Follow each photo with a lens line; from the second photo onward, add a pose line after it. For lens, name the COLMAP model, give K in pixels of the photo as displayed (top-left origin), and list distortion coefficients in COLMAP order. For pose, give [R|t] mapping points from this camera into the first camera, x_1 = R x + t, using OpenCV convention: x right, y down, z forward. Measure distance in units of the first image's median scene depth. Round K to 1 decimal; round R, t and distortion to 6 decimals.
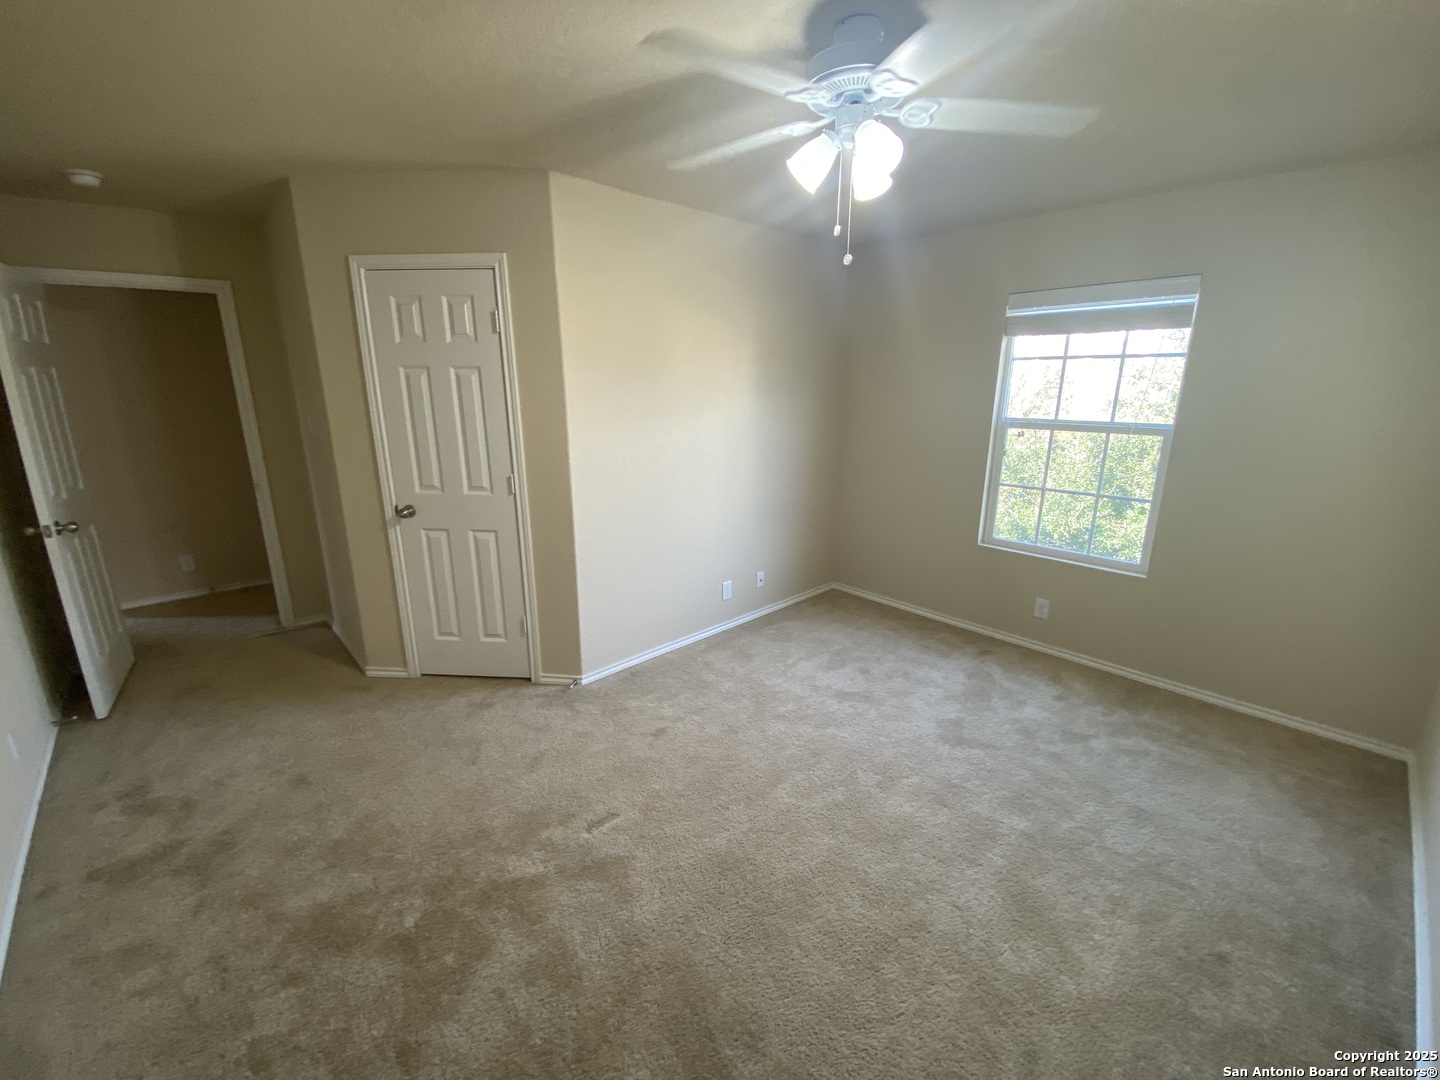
lens RADIAL K [[594.5, 0, 725.4], [0, 594.5, 535.9], [0, 0, 1]] dist [0.027591, -0.024862]
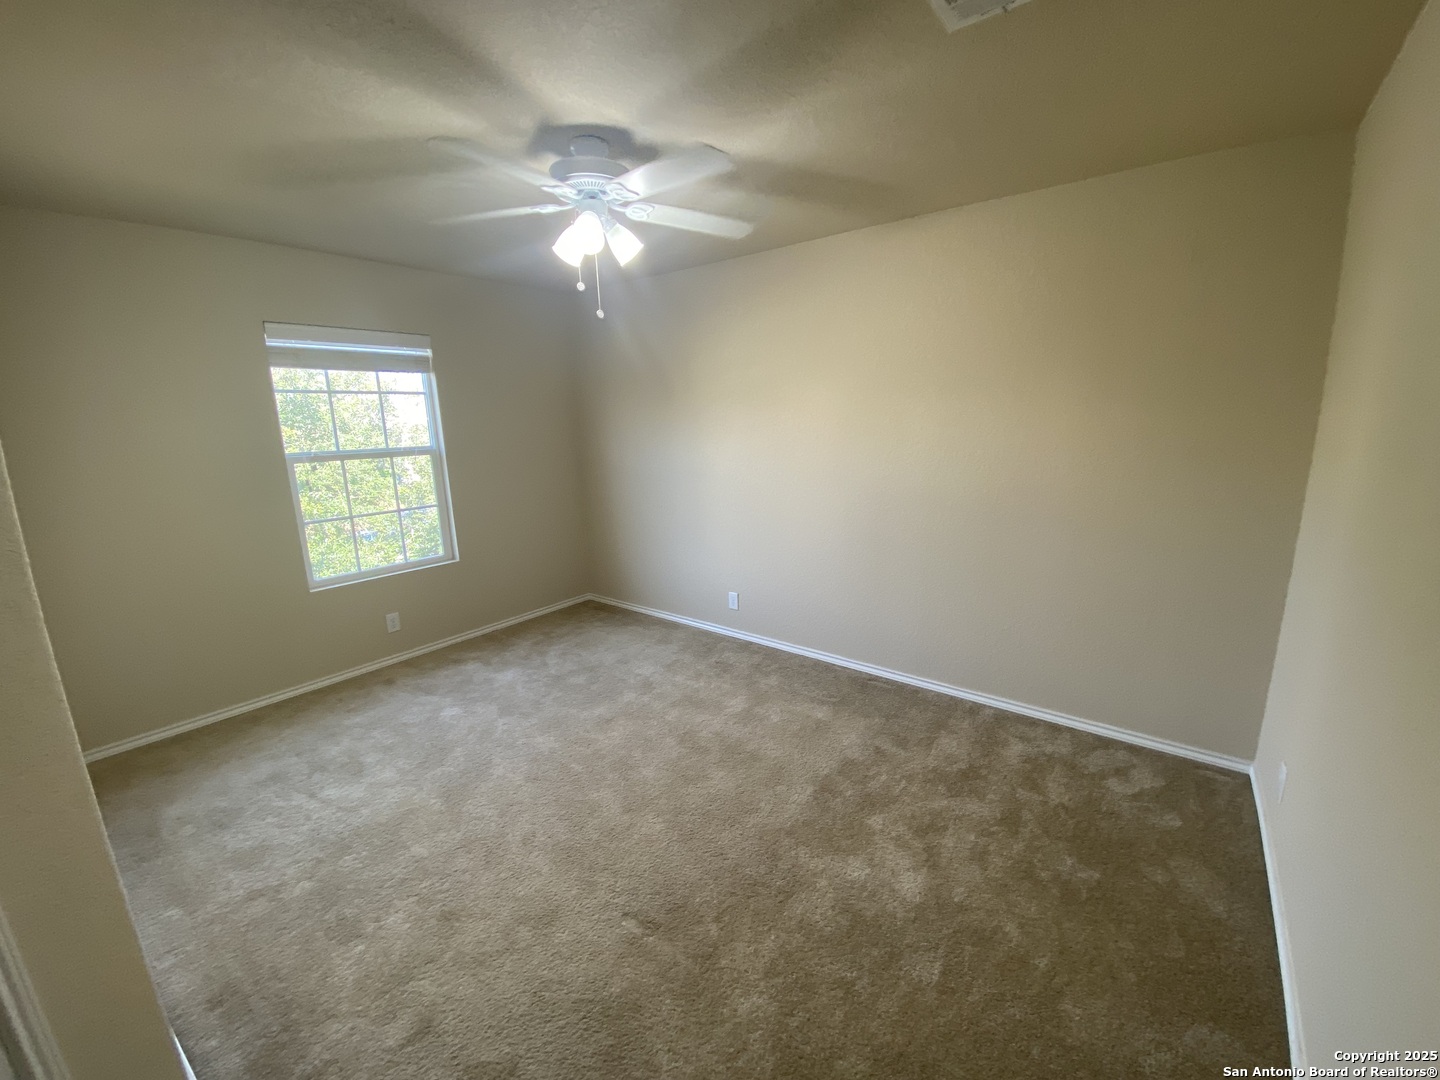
lens RADIAL K [[594.5, 0, 725.4], [0, 594.5, 535.9], [0, 0, 1]] dist [0.027591, -0.024862]
pose [[-0.170969, -0.202789, 0.964182, -0.651644], [0.259364, 0.934813, 0.242602, -0.147111], [-0.950526, 0.291551, -0.107228, 0.565803]]
